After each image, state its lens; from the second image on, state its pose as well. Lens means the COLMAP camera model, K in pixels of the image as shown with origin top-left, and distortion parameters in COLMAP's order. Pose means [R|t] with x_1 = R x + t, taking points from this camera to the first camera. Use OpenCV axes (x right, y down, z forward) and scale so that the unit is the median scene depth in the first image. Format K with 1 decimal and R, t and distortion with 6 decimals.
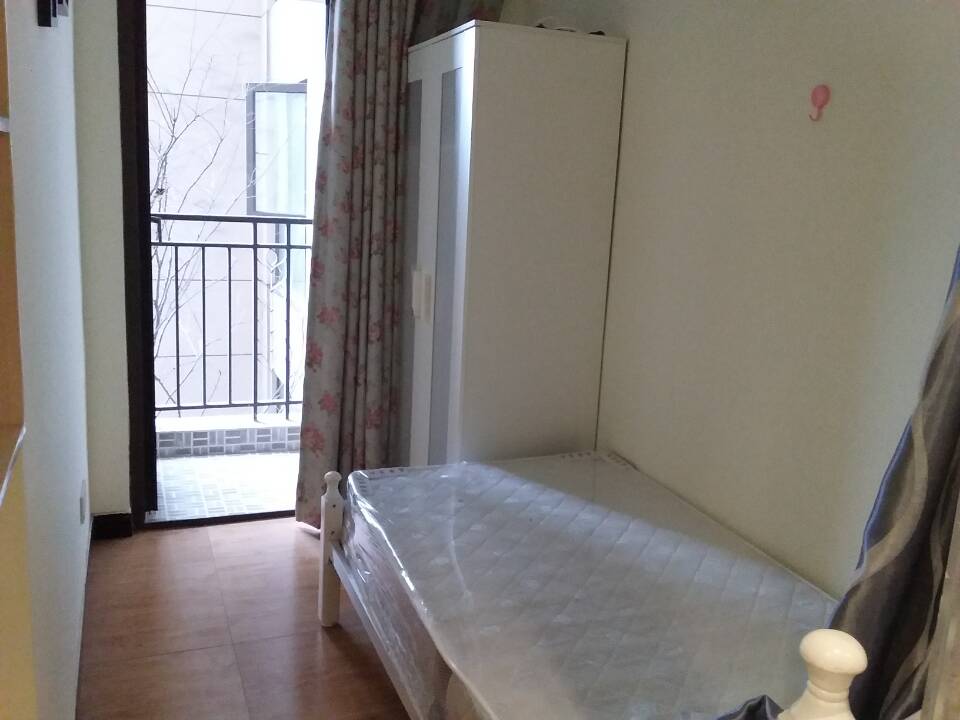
lens RADIAL K [[886.6, 0, 482.7], [0, 886.6, 359.2], [0, 0, 1]] dist [-0.013425, 0.000000]
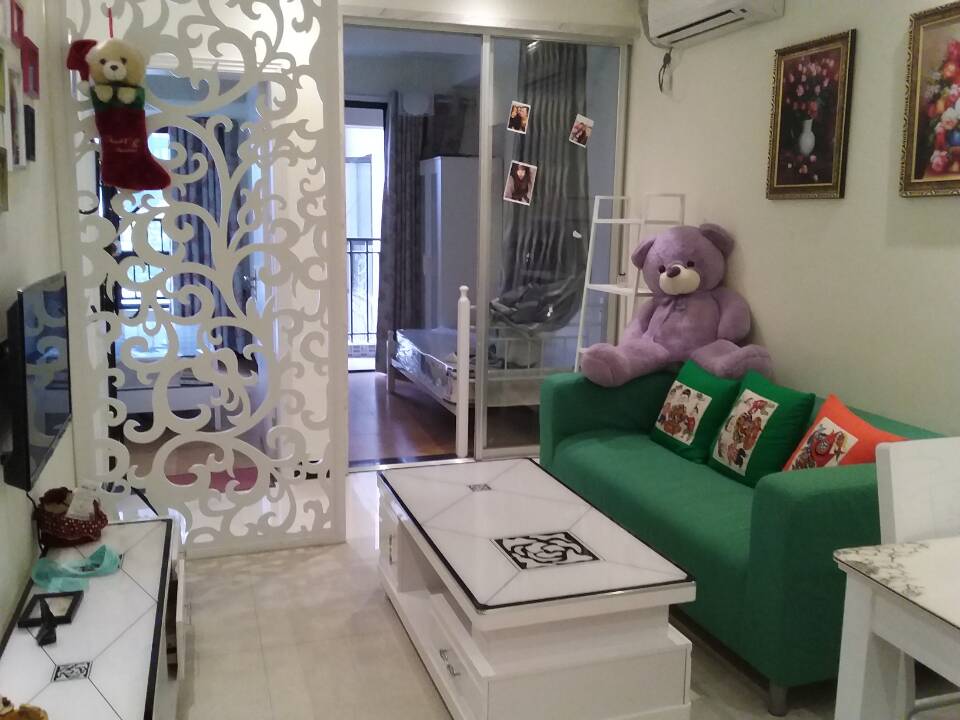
lens RADIAL K [[886.6, 0, 478.2], [0, 886.6, 360.3], [0, 0, 1]] dist [-0.013425, 0.000000]
pose [[0.996840, -0.027239, -0.074621, 0.225410], [0.024262, 0.998885, -0.040509, 0.265217], [0.075642, 0.038571, 0.996389, -1.266677]]
